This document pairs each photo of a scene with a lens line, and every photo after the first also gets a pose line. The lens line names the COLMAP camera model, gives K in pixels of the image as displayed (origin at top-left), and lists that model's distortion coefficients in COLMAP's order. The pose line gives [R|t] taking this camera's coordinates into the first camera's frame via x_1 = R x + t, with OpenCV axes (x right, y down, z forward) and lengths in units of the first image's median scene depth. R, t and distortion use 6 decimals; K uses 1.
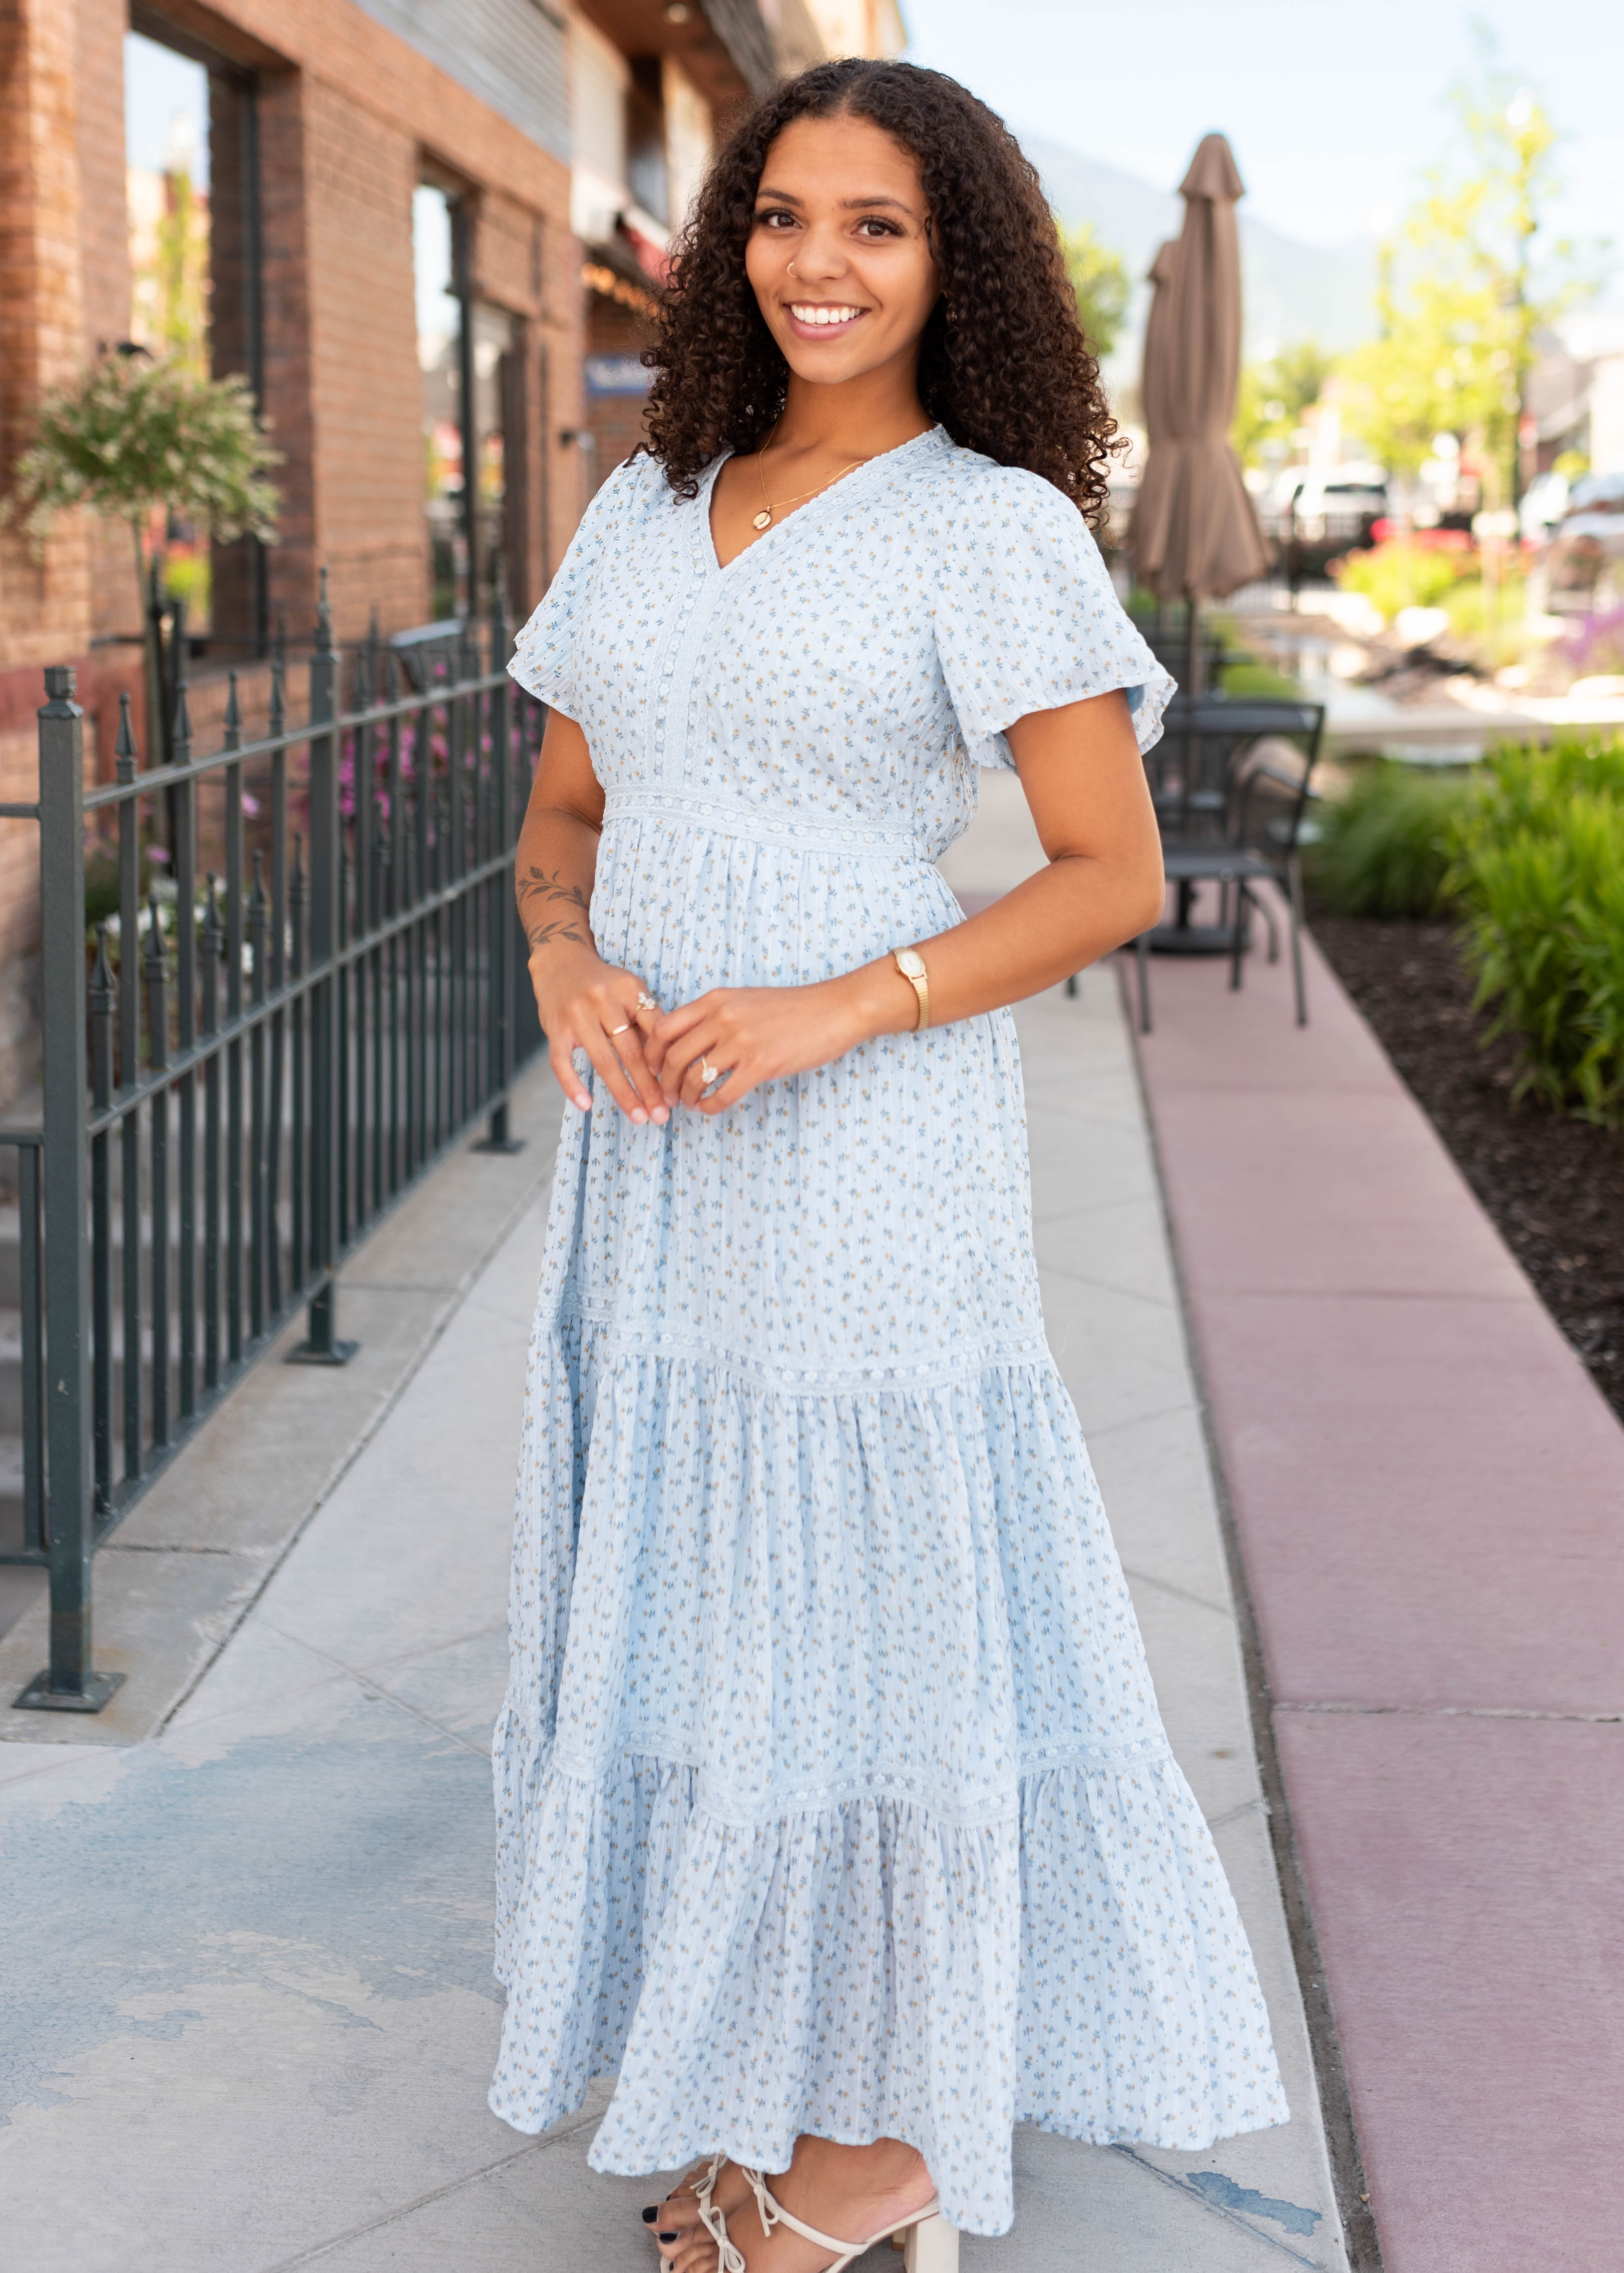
lens RADIAL K [[2636.1, 0, 774.2], [0, 2636.1, 802.9], [0, 0, 1]] dist [-0.006606, 0.009992]
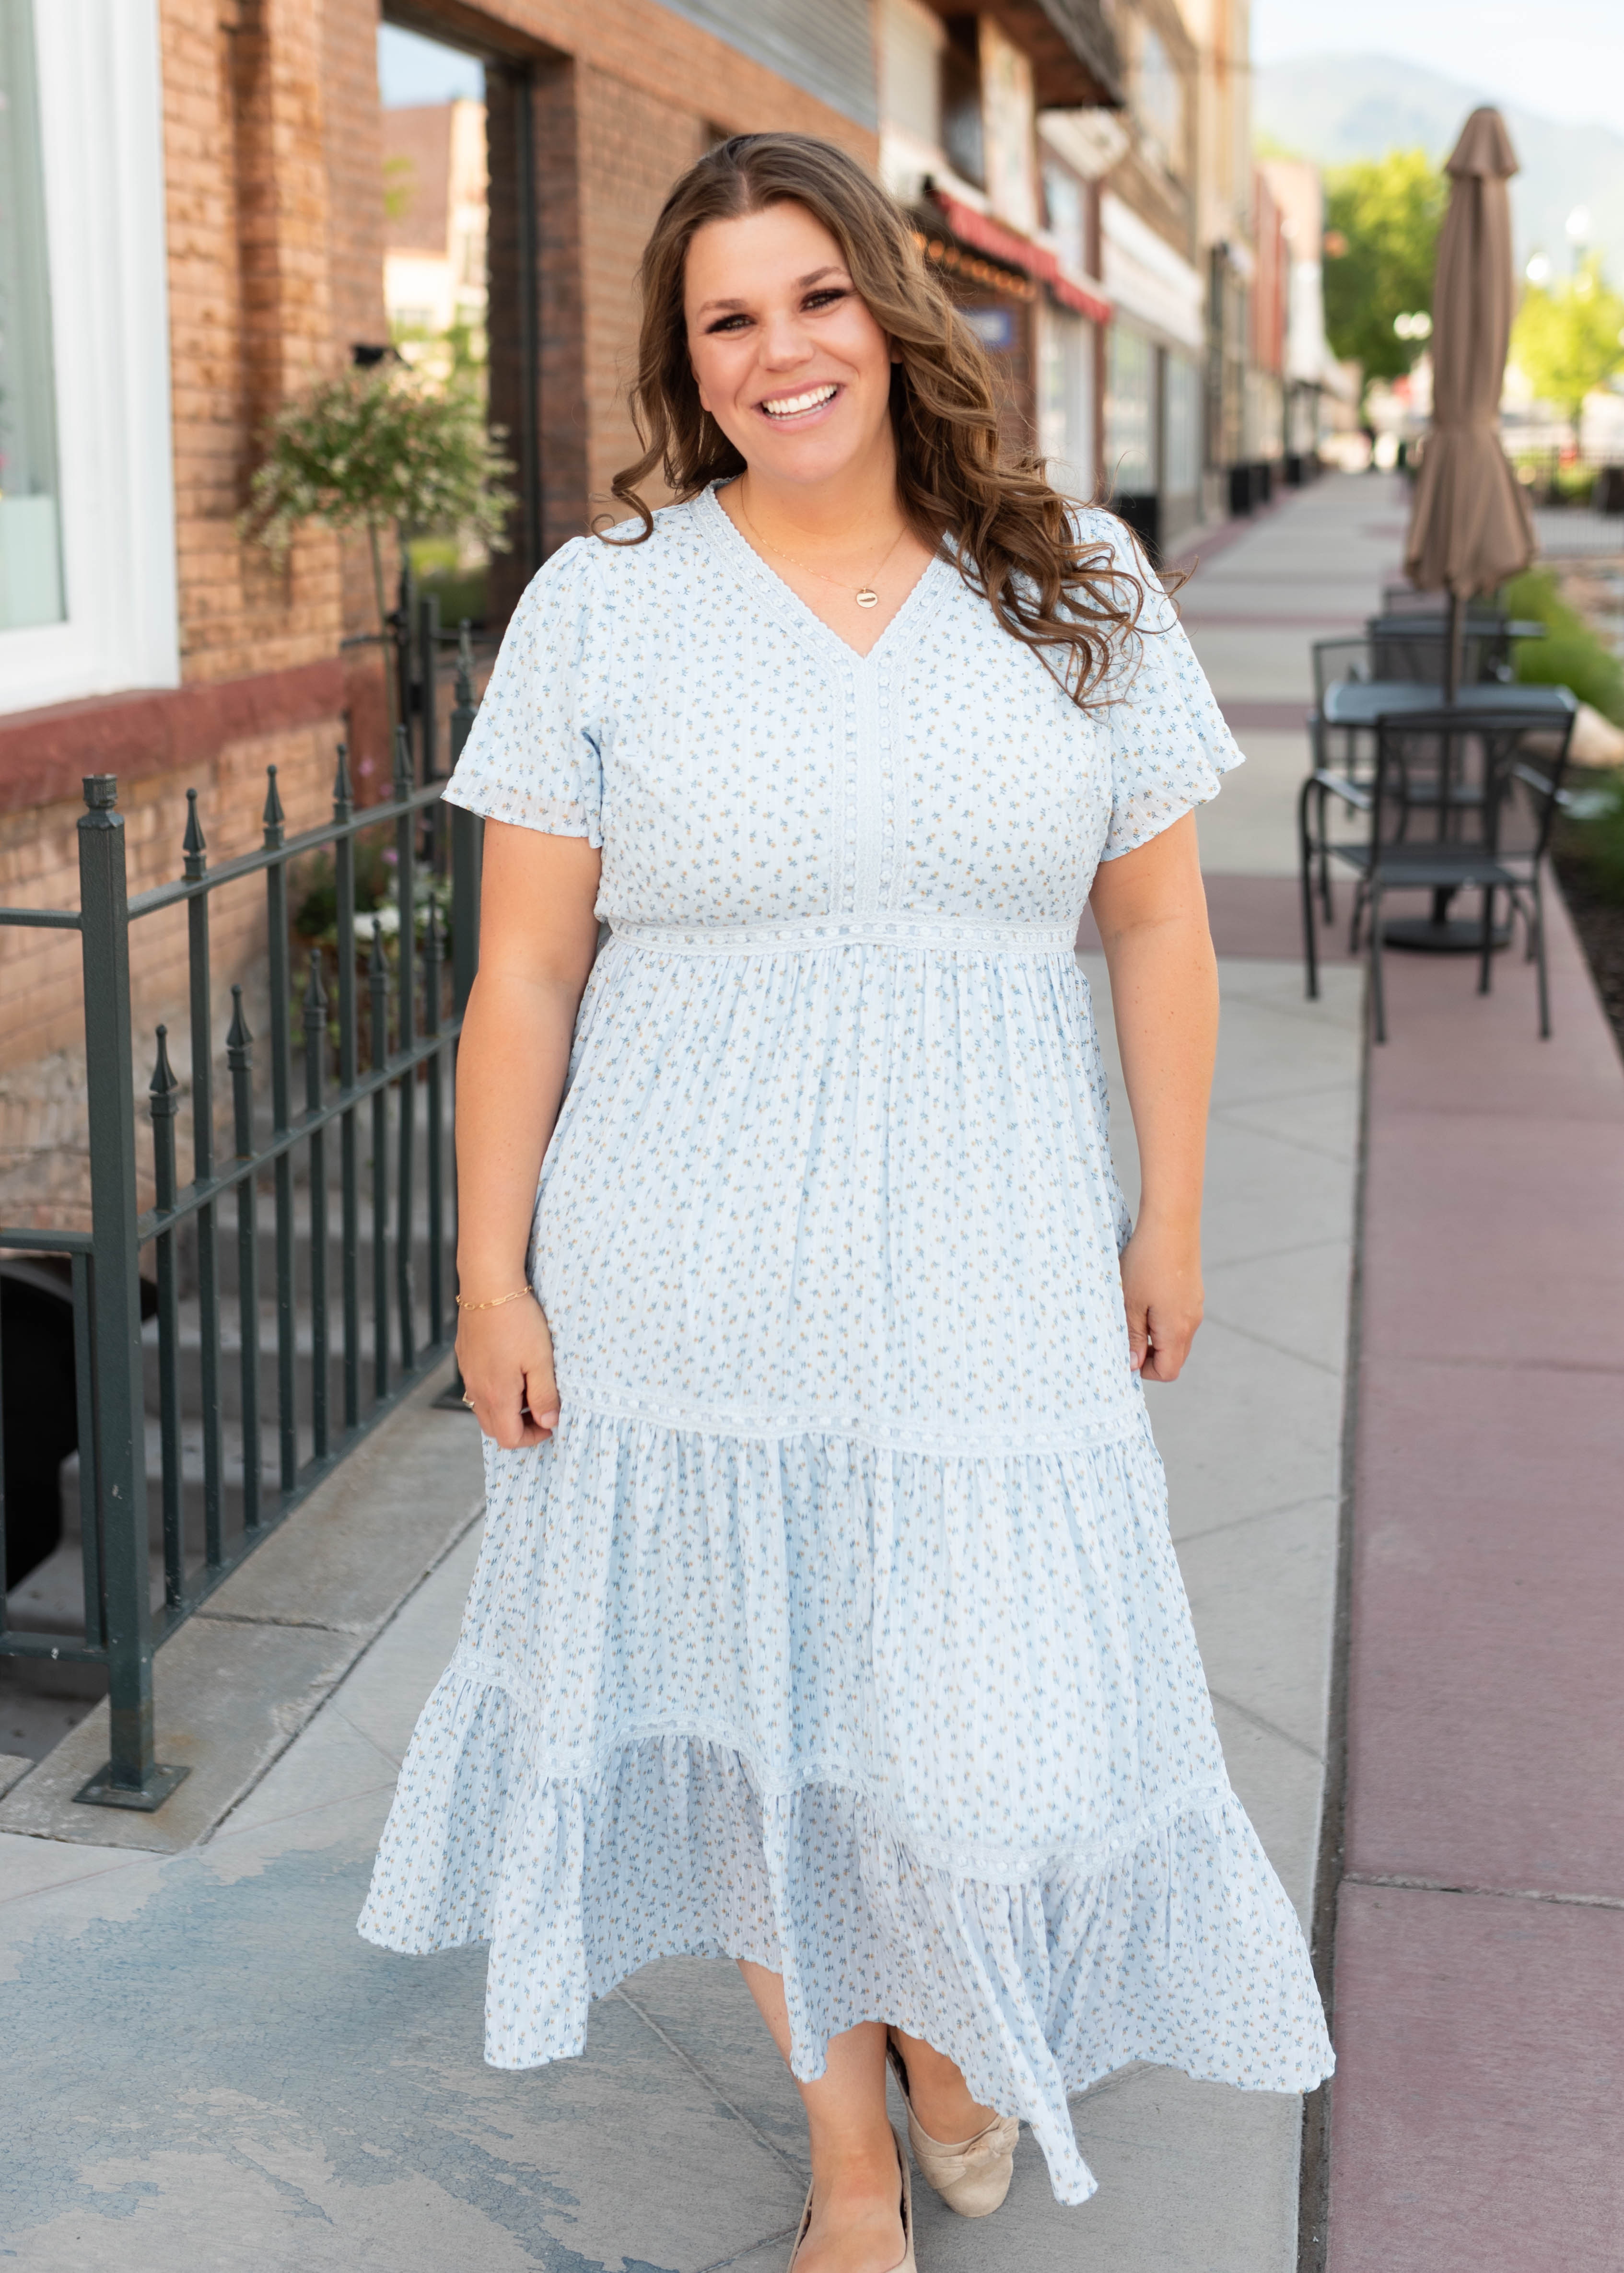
lens RADIAL K [[2522.0, 0, 824.4], [0, 2522.0, 860.6], [0, 0, 1]] dist [-0.003782, 0.004965]
pose [[0.992396, 0.013217, -0.122377, 0.078934], [-0.006346, 0.998390, 0.056368, -0.052297], [0.122925, -0.055163, 0.990882, 0.068298]]
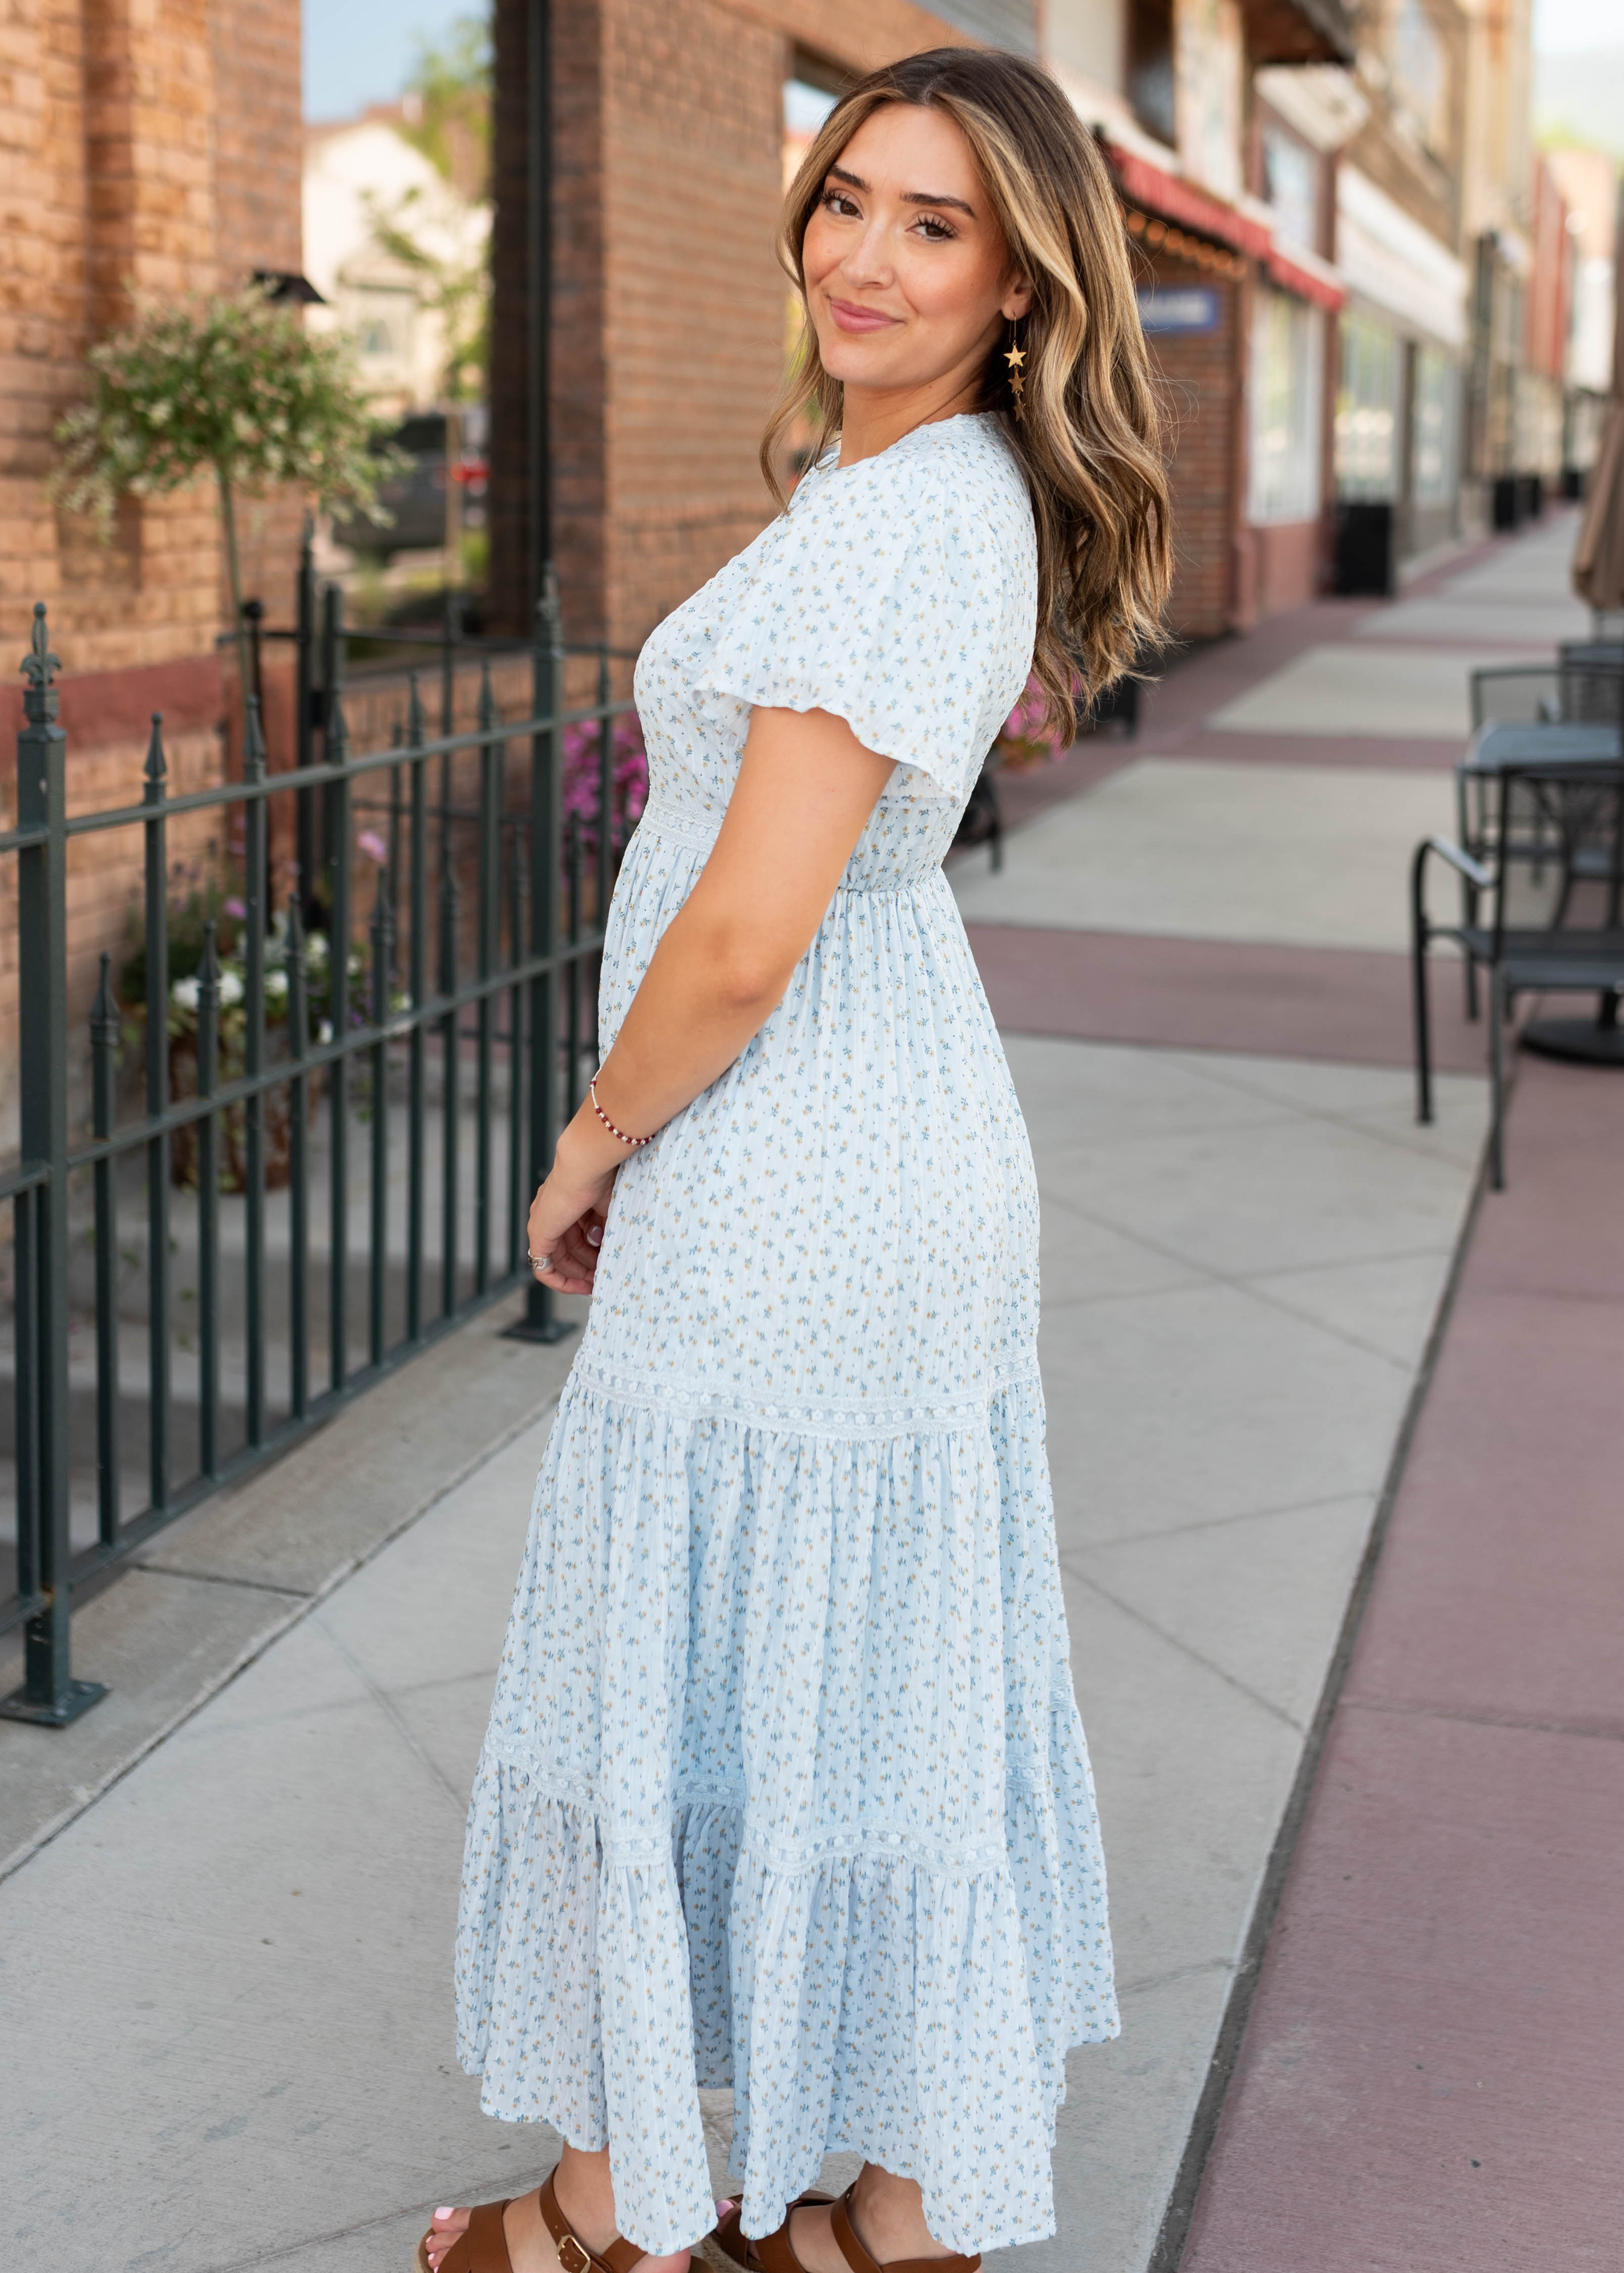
lens RADIAL K [[2656.7, 0, 877.4], [0, 2656.7, 854.6], [0, 0, 1]] dist [0.002477, -0.000414]
pose [[0.979607, 0.044107, -0.196022, 0.179600], [-0.035738, 0.998300, 0.046032, -0.061765], [0.197719, -0.038088, 0.979518, 0.345220]]
